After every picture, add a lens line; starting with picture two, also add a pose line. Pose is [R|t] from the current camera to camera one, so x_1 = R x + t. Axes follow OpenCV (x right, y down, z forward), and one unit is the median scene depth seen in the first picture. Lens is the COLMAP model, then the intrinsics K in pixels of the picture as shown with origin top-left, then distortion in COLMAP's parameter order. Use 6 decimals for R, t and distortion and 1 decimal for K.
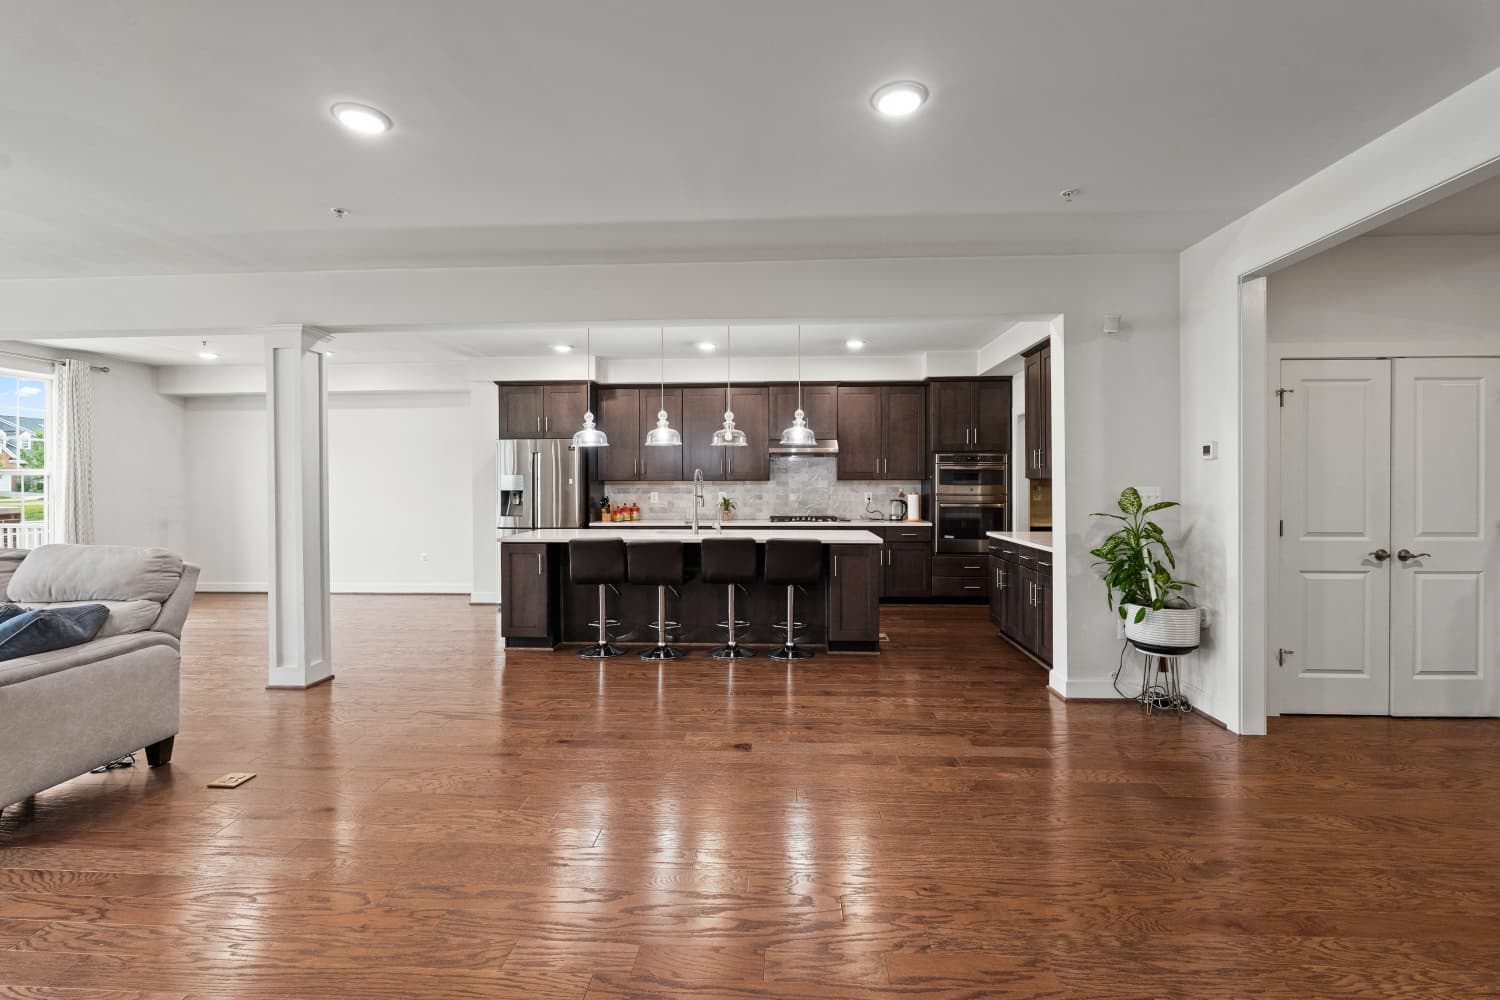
lens RADIAL K [[660.3, 0, 749.7], [0, 660.3, 493.1], [0, 0, 1]] dist [-0.004860, 0.000165]
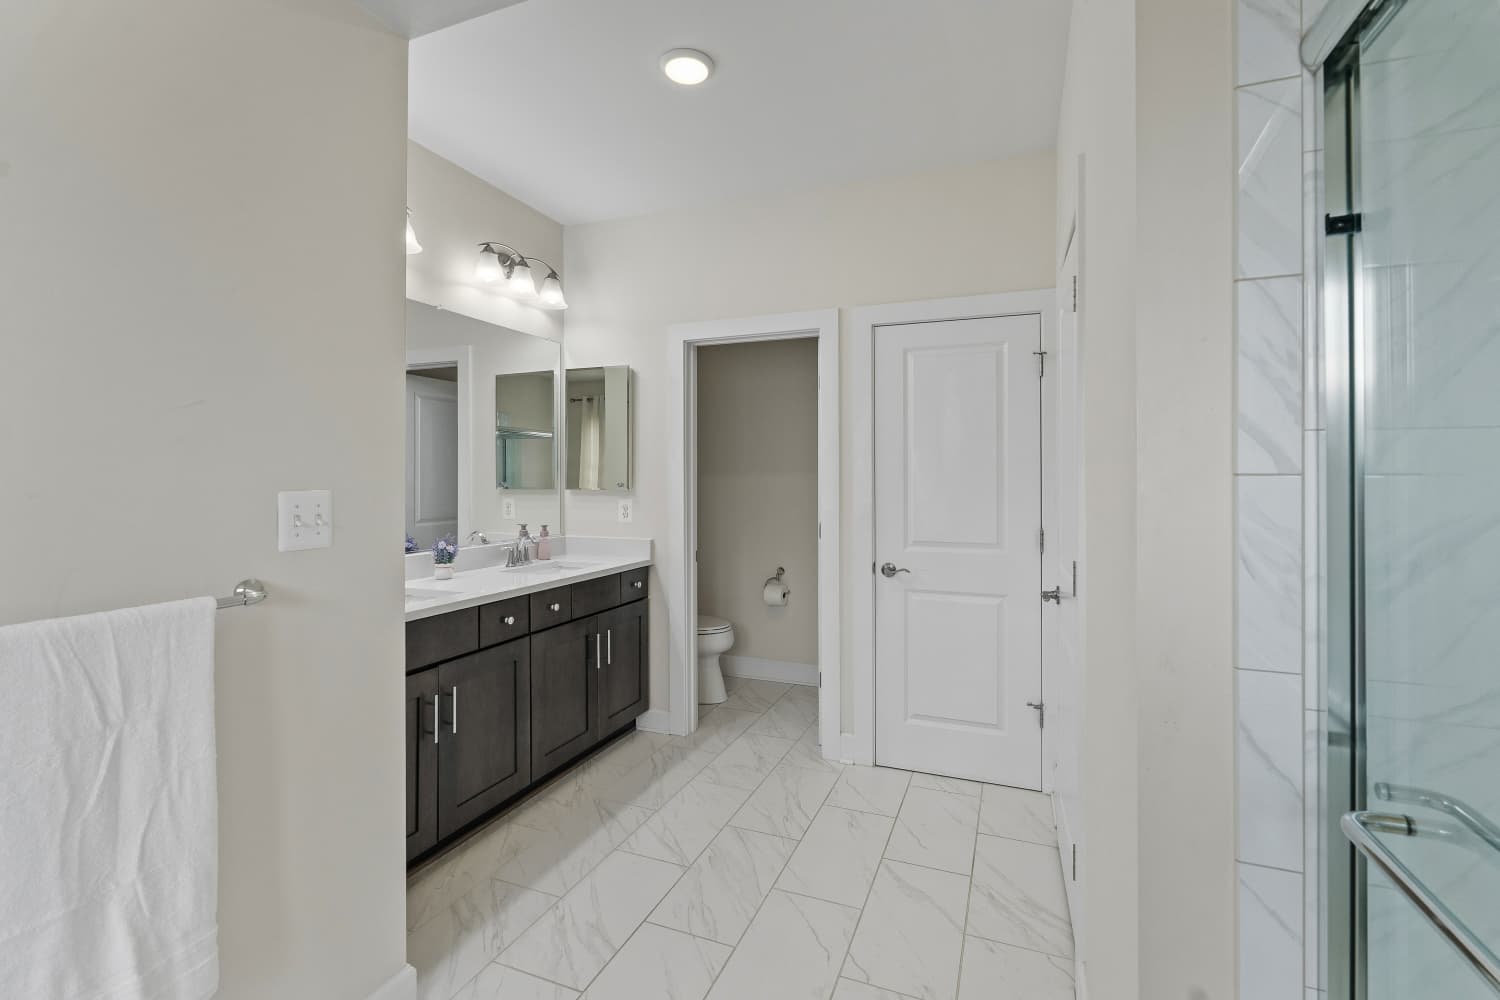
lens RADIAL K [[660.3, 0, 747.9], [0, 660.3, 491.0], [0, 0, 1]] dist [-0.004860, 0.000165]
pose [[0.947763, 0.006216, -0.318915, 1.073693], [-0.006195, 0.999980, 0.001080, -0.001020], [0.318915, 0.000952, 0.947783, 0.169524]]
